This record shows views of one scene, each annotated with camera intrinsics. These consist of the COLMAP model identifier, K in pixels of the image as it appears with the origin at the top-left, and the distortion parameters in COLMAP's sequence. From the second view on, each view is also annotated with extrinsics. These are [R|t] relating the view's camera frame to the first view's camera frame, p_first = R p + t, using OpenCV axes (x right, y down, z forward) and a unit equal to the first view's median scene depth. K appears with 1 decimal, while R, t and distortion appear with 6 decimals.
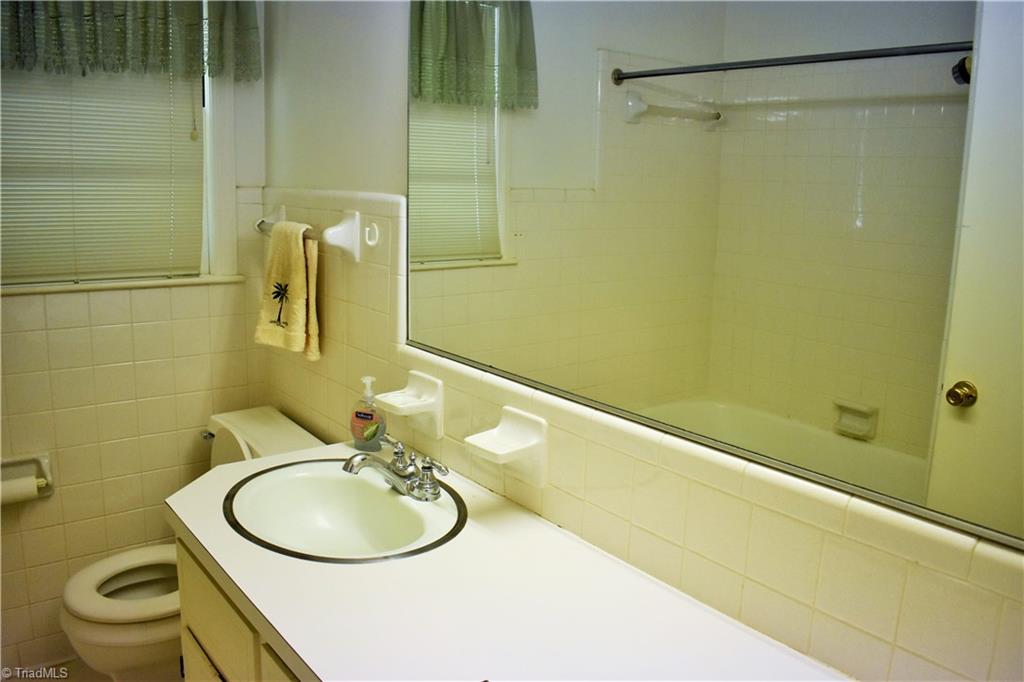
lens RADIAL K [[794.7, 0, 512.0], [0, 794.7, 341.0], [0, 0, 1]] dist [-0.093543, 0.007849]
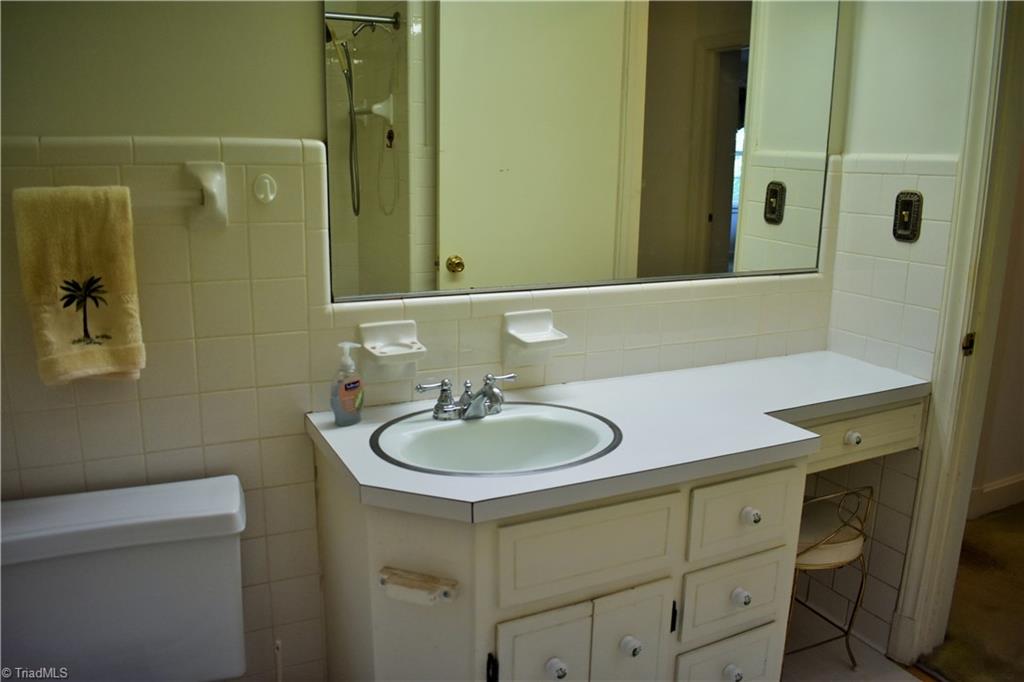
lens RADIAL K [[794.7, 0, 512.0], [0, 794.7, 341.0], [0, 0, 1]] dist [-0.093543, 0.007849]
pose [[0.216008, -0.255653, 0.942328, -0.887474], [0.175910, 0.959510, 0.219990, -0.109138], [-0.960414, 0.118246, 0.252234, 0.528496]]
